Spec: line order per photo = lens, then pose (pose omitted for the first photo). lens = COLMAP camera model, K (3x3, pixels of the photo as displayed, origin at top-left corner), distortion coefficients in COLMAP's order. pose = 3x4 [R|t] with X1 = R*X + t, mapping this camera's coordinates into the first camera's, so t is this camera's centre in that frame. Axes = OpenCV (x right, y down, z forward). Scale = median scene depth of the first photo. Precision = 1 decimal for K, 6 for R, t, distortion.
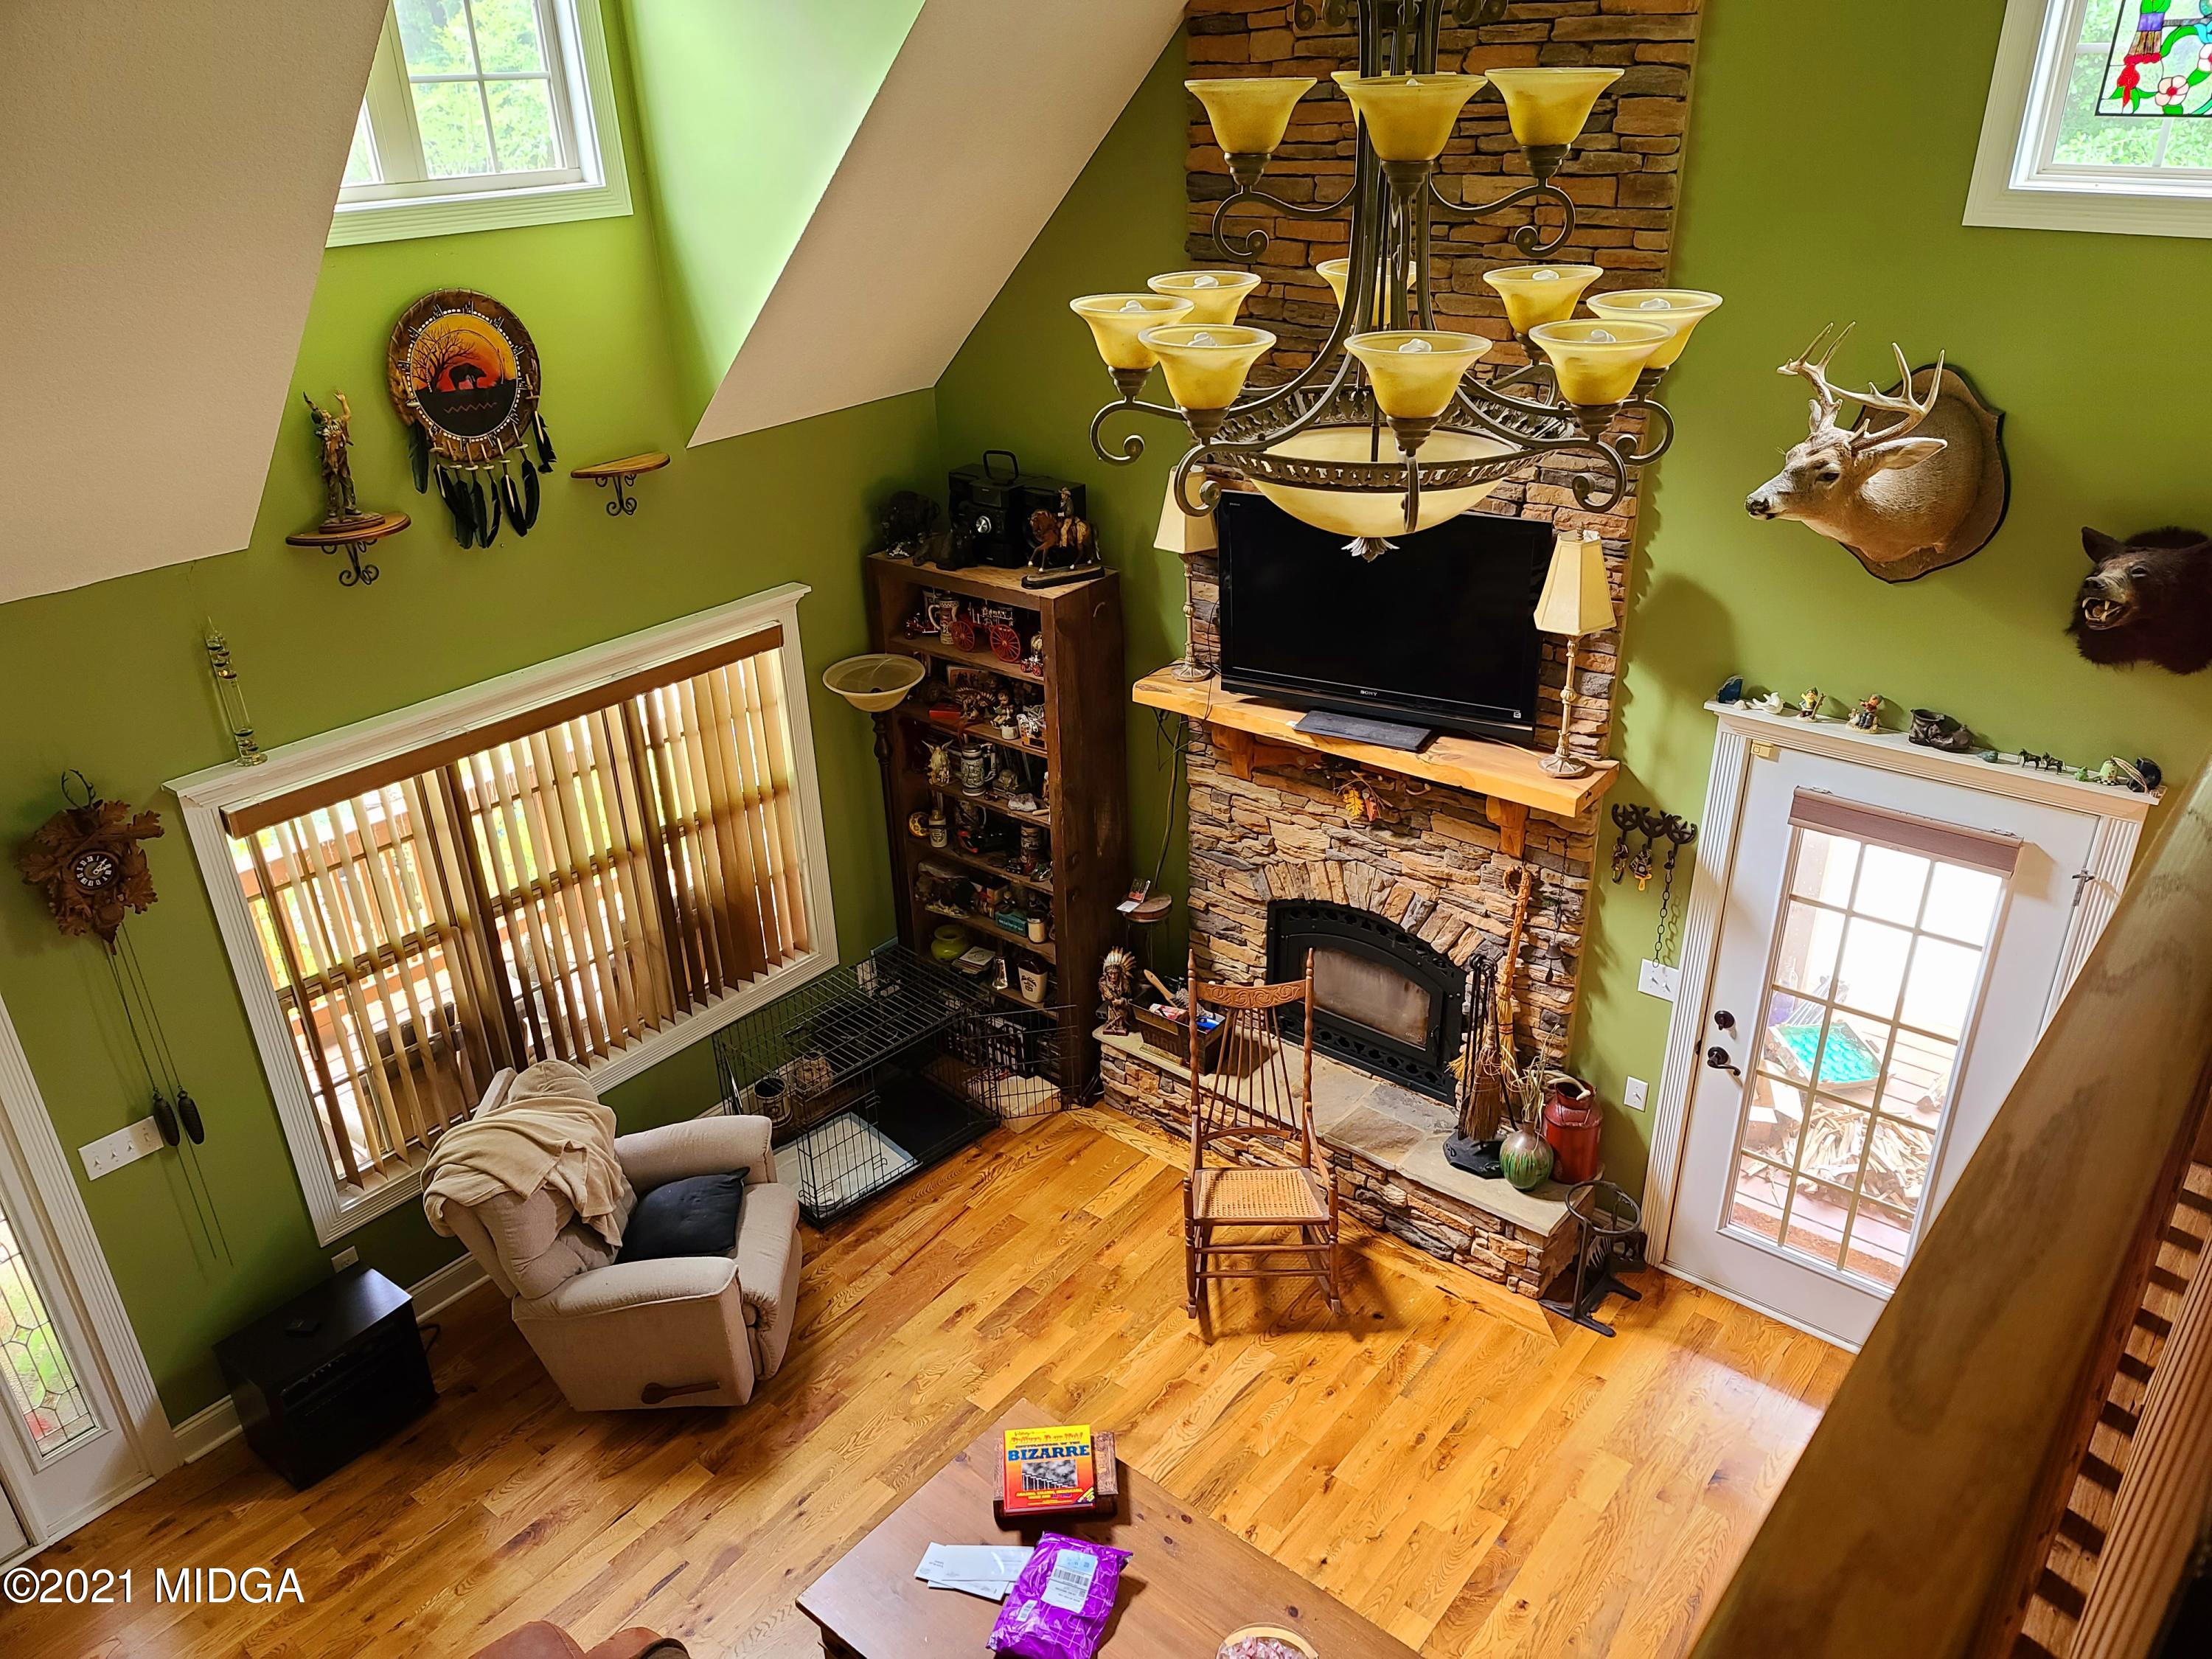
lens RADIAL K [[1634.2, 0, 1100.3], [0, 1634.2, 892.0], [0, 0, 1]] dist [0.089220, -0.070397]
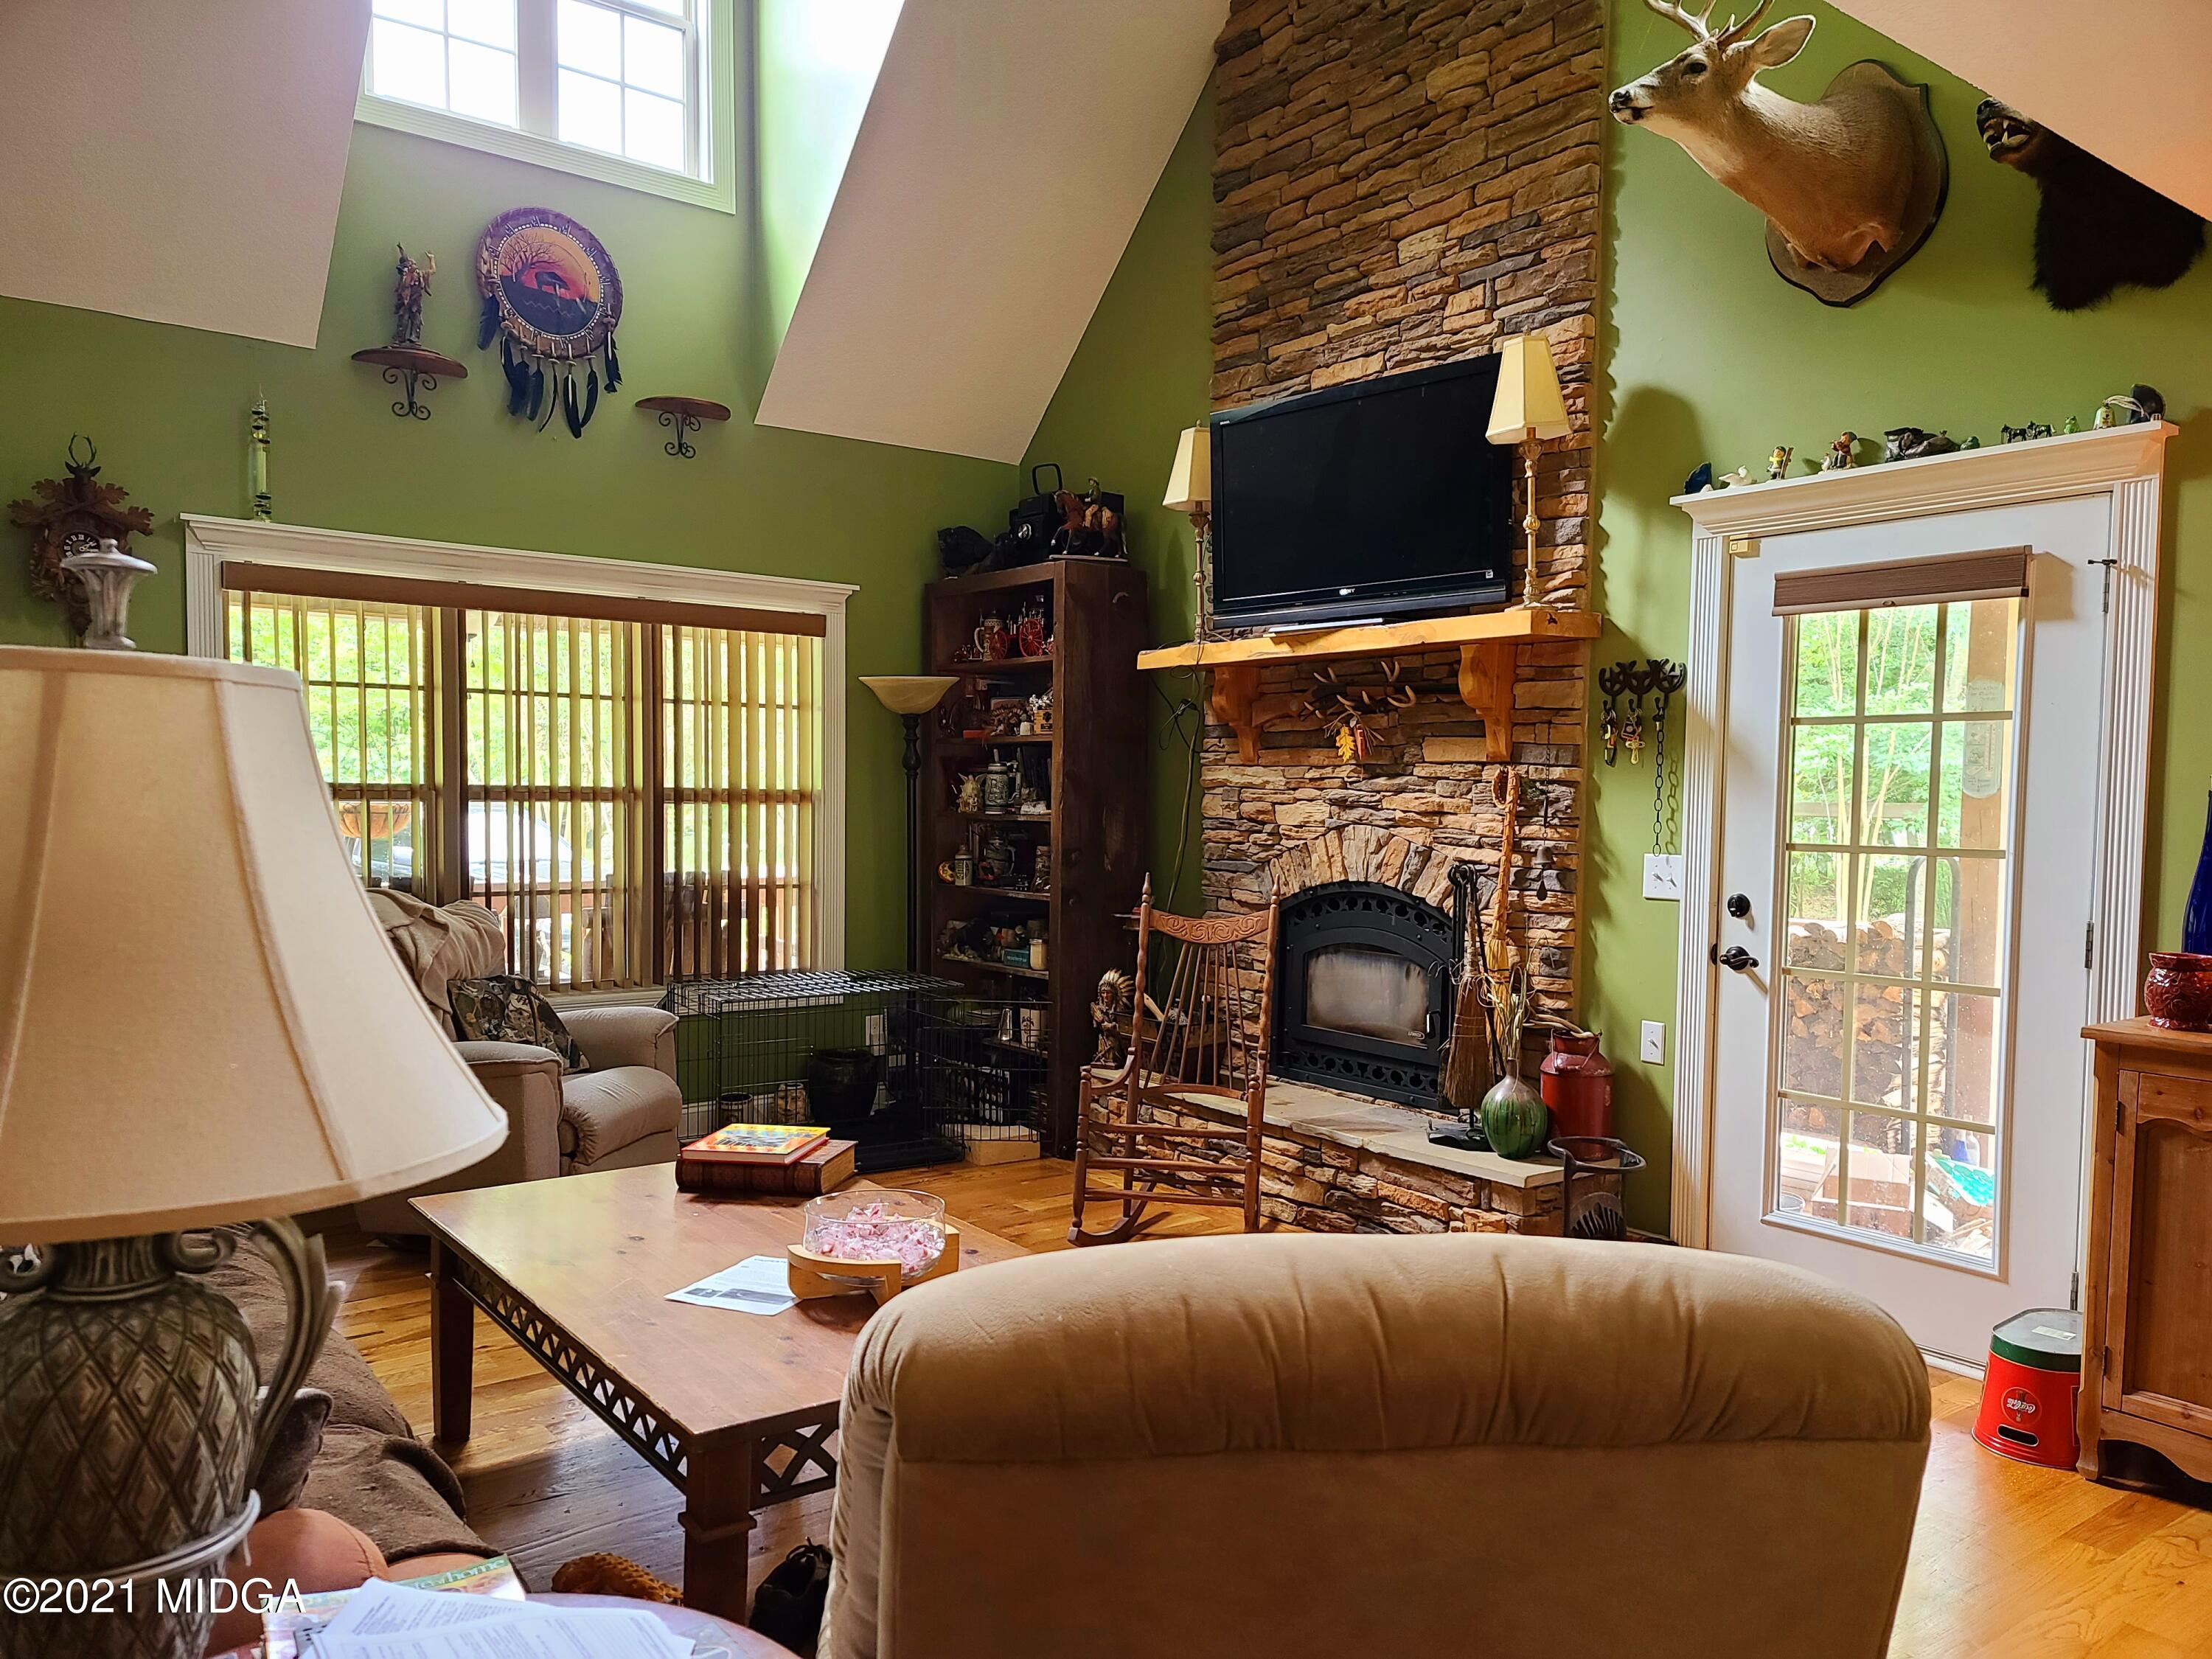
lens RADIAL K [[1634.2, 0, 1093.0], [0, 1634.2, 885.5], [0, 0, 1]] dist [0.089220, -0.070397]
pose [[0.970875, 0.054221, -0.233370, 0.246391], [-0.146400, 0.905312, -0.398719, 0.423040], [0.189653, 0.421271, 0.886883, 0.198133]]
